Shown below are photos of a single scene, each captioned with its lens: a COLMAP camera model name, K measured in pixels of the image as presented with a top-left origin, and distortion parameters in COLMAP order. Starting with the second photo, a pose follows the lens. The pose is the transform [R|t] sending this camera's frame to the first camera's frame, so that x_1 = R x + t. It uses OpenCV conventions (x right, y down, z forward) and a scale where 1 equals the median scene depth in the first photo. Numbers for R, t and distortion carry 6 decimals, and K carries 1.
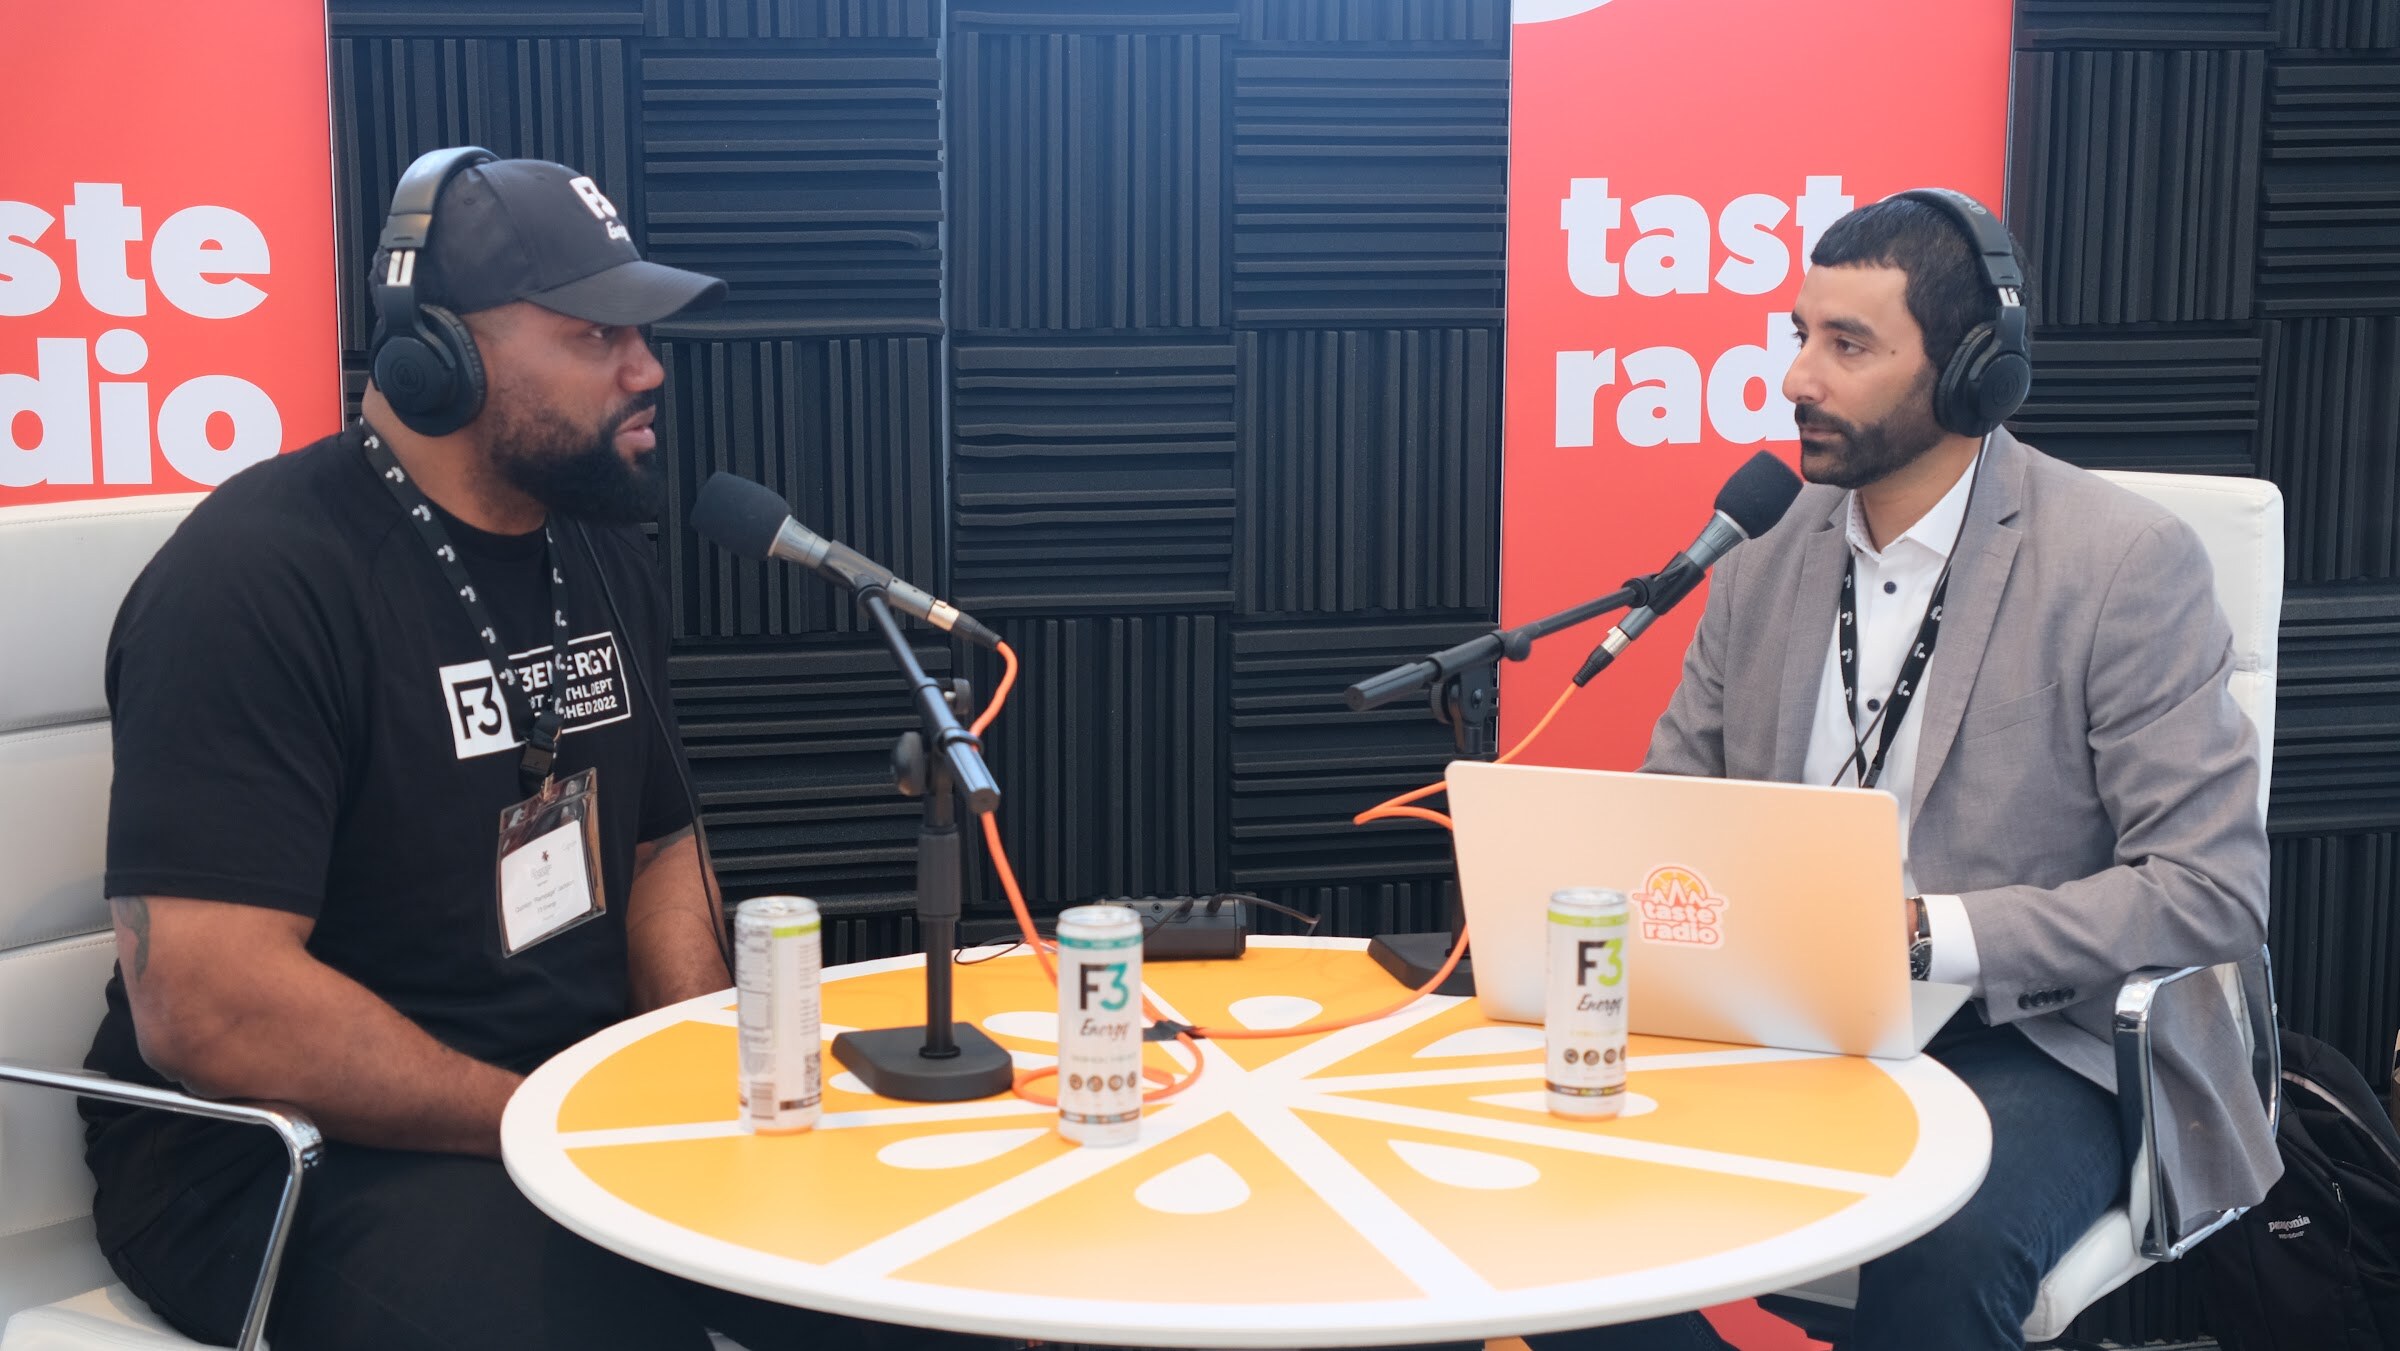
lens RADIAL K [[3408.2, 0, 1216.9], [0, 3408.2, 658.8], [0, 0, 1]] dist [0.070428, 0.000000]
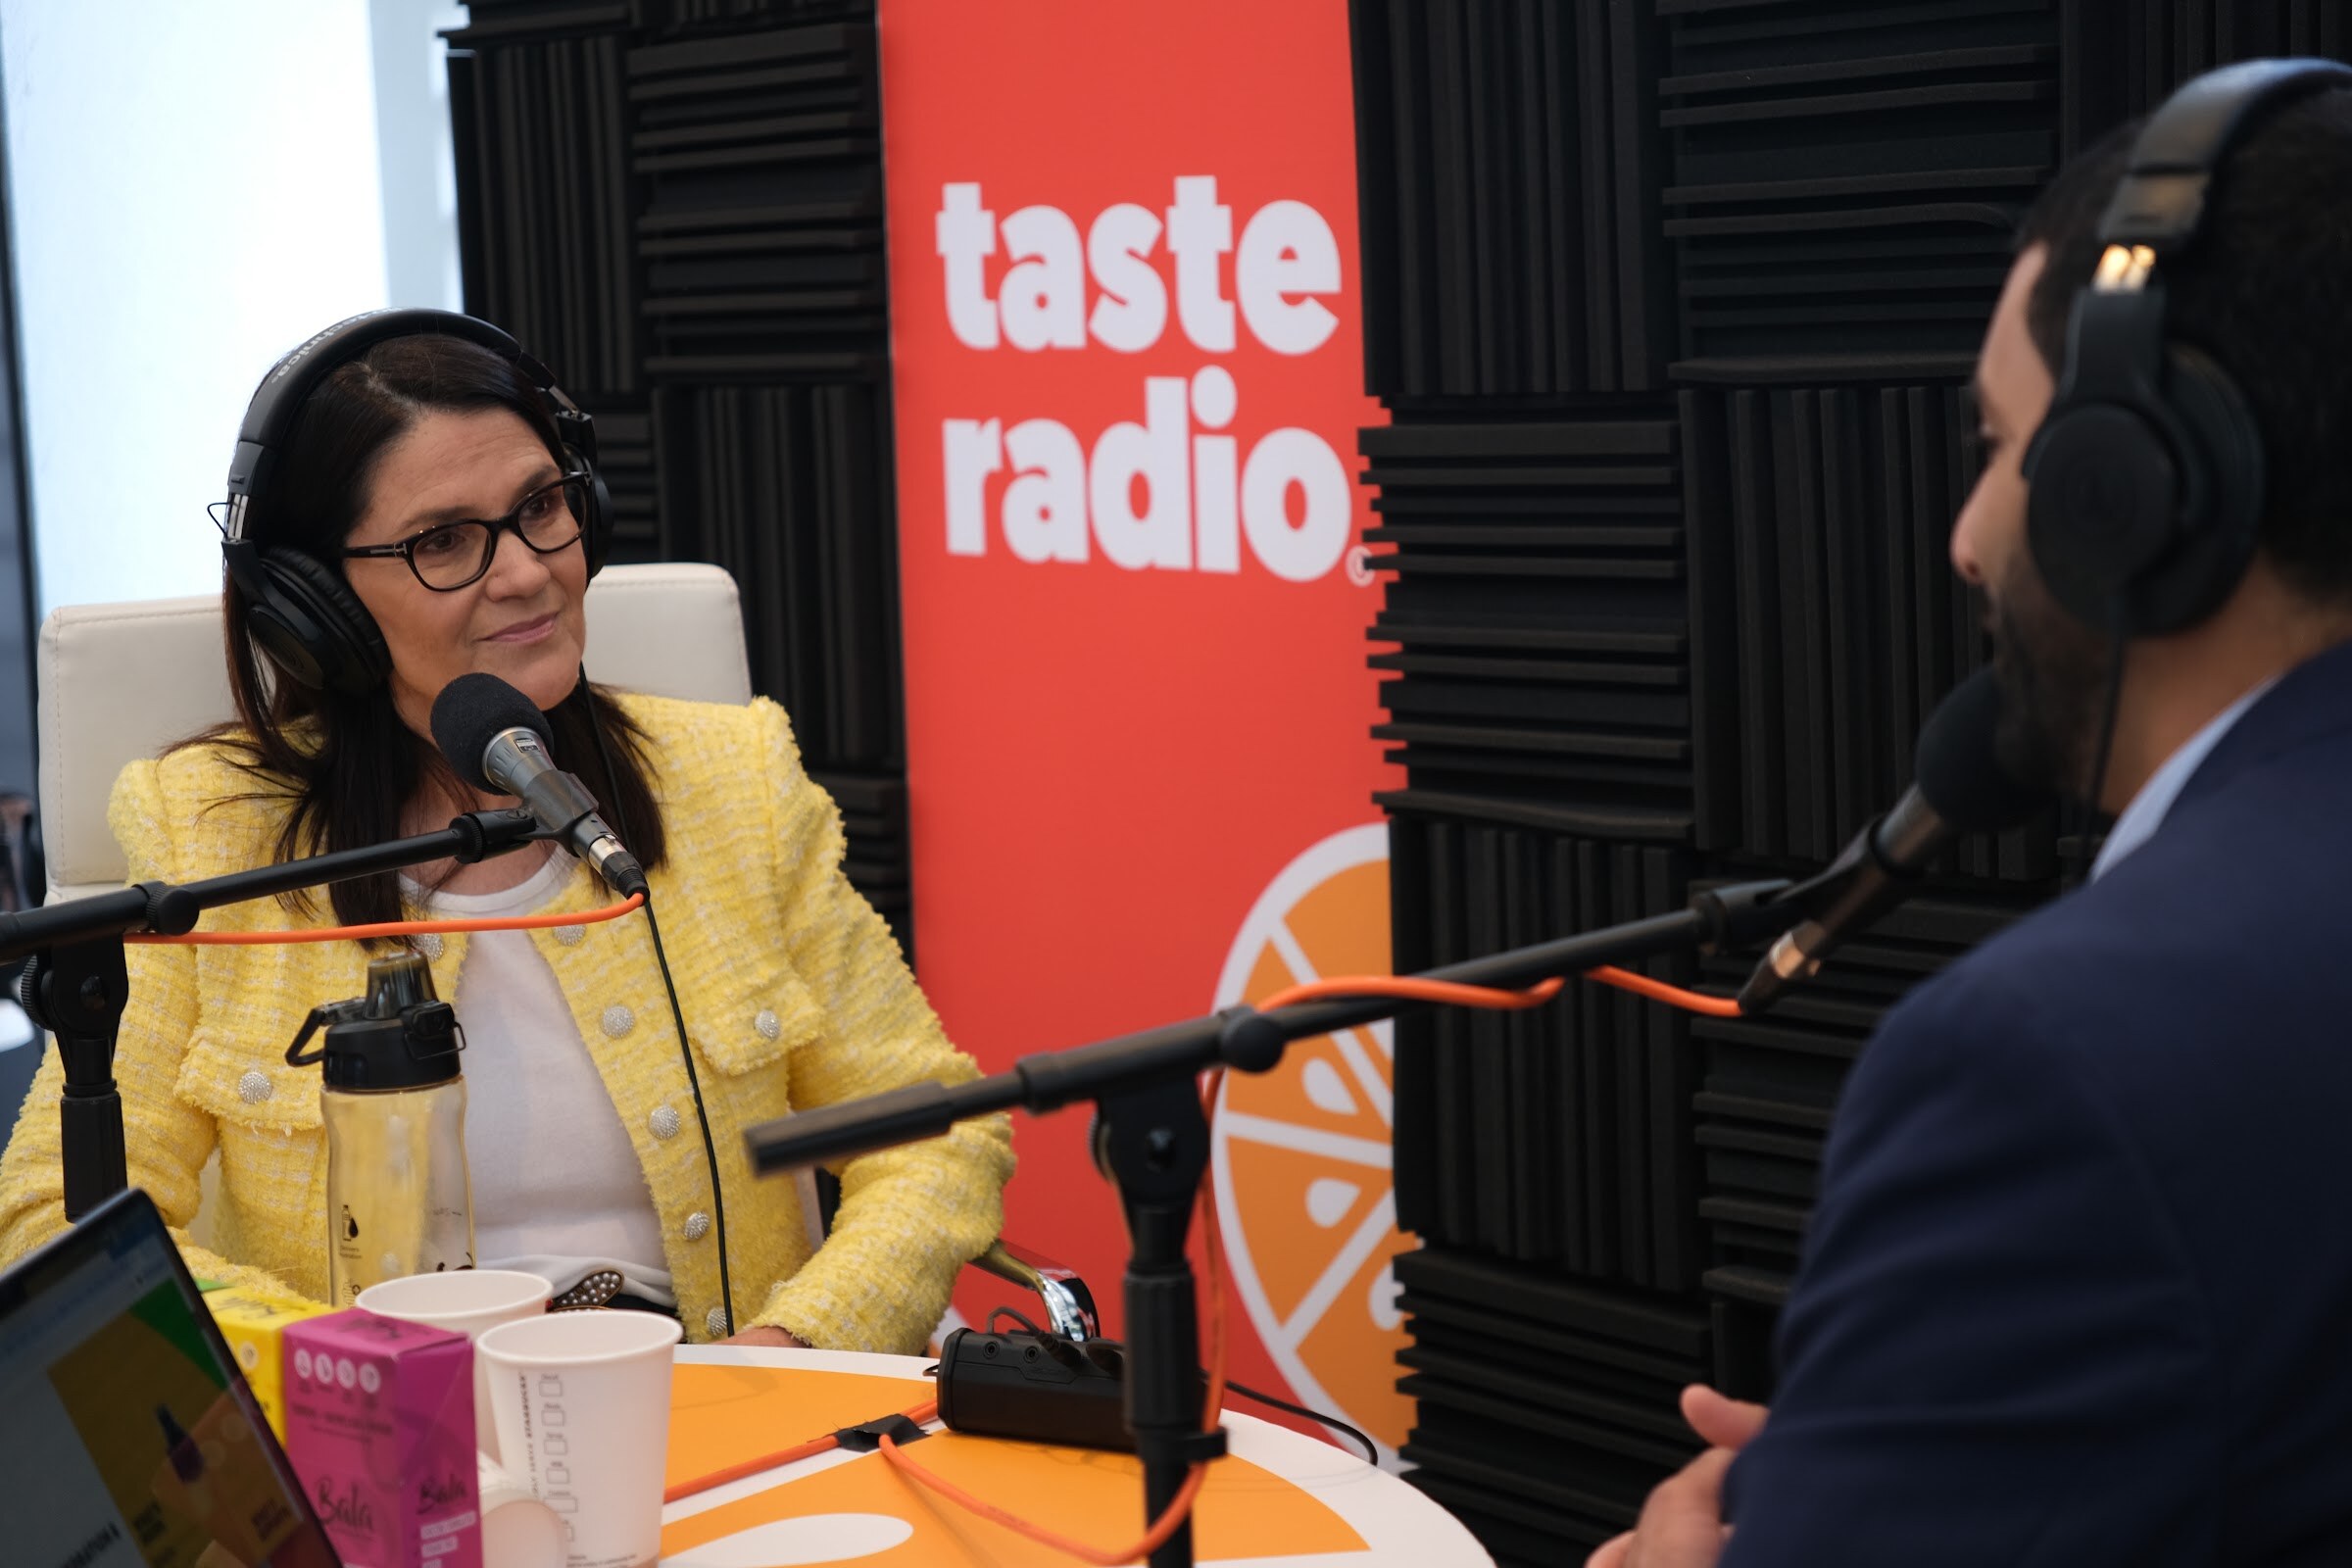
lens RADIAL K [[4443.8, 0, 1173.5], [0, 4443.8, 777.9], [0, 0, 1]] dist [0.111362, 0.000000]
pose [[0.432581, 0.089447, -0.897147, 0.540429], [-0.091346, 0.994294, 0.055088, -0.055653], [0.896956, 0.058121, 0.438283, 0.533207]]
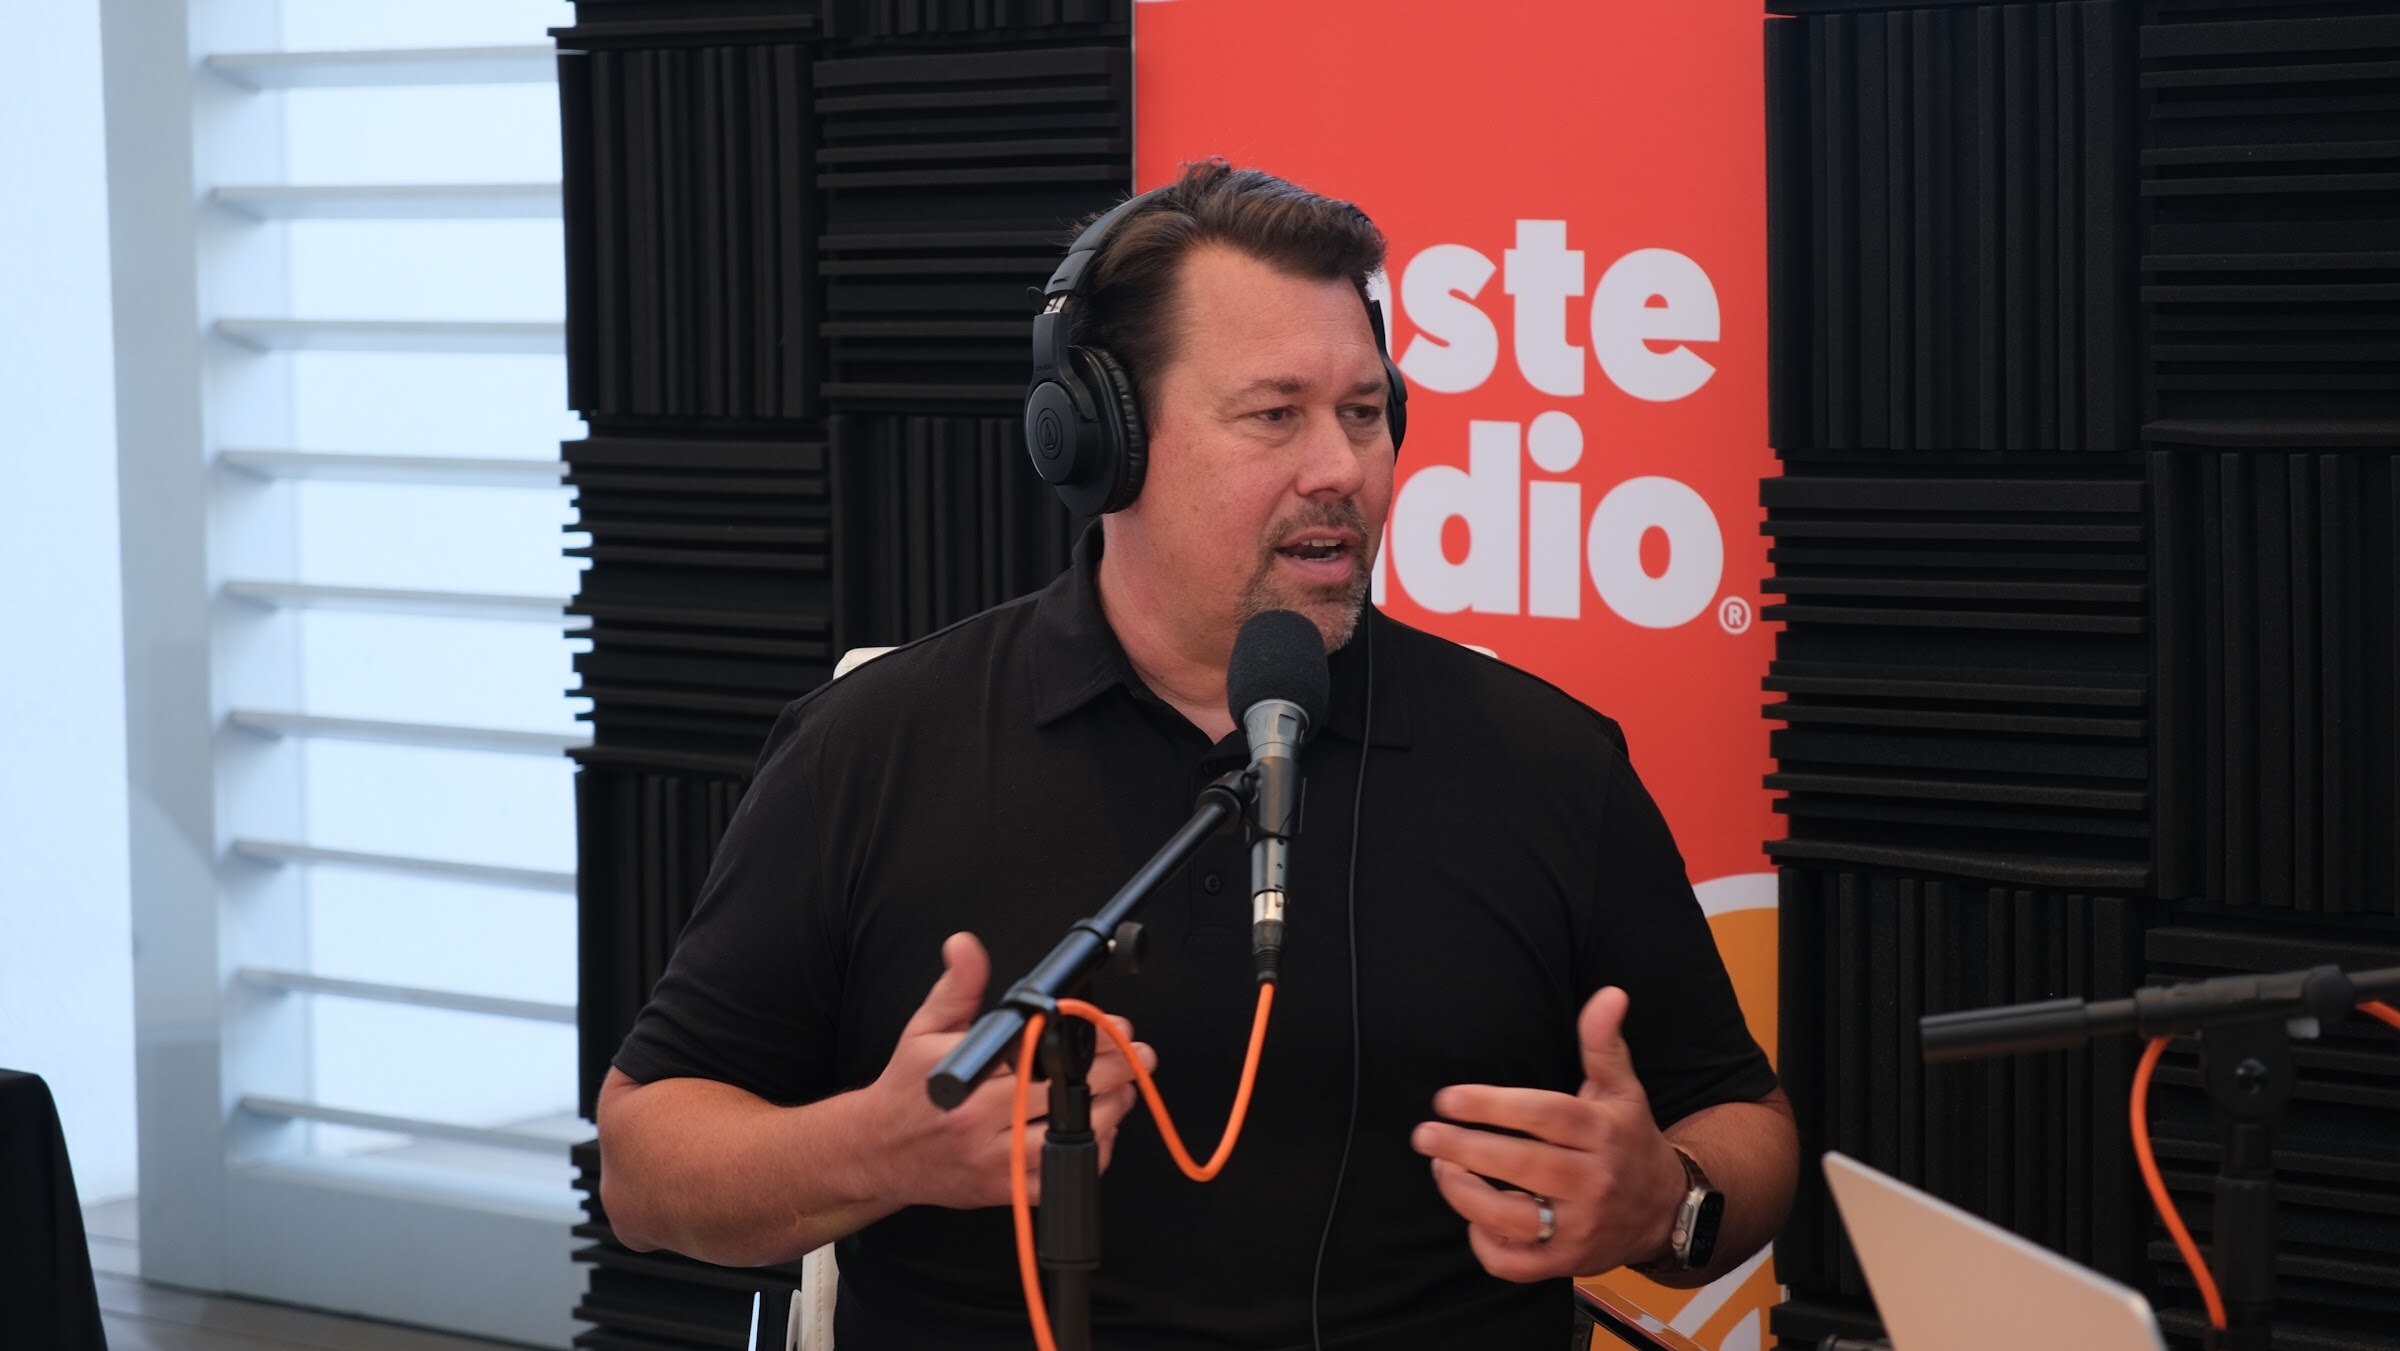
lens RADIAL K [[5195.9, 0, 1230.9], [0, 5195.9, 682.9], [0, 0, 1]] dist [0.096008, 0.000000]
pose [[0.602825, 0.067644, -0.795001, 0.520170], [-0.105310, 0.994428, 0.004759, -0.032741], [0.790893, 0.080853, 0.606590, 0.241085]]
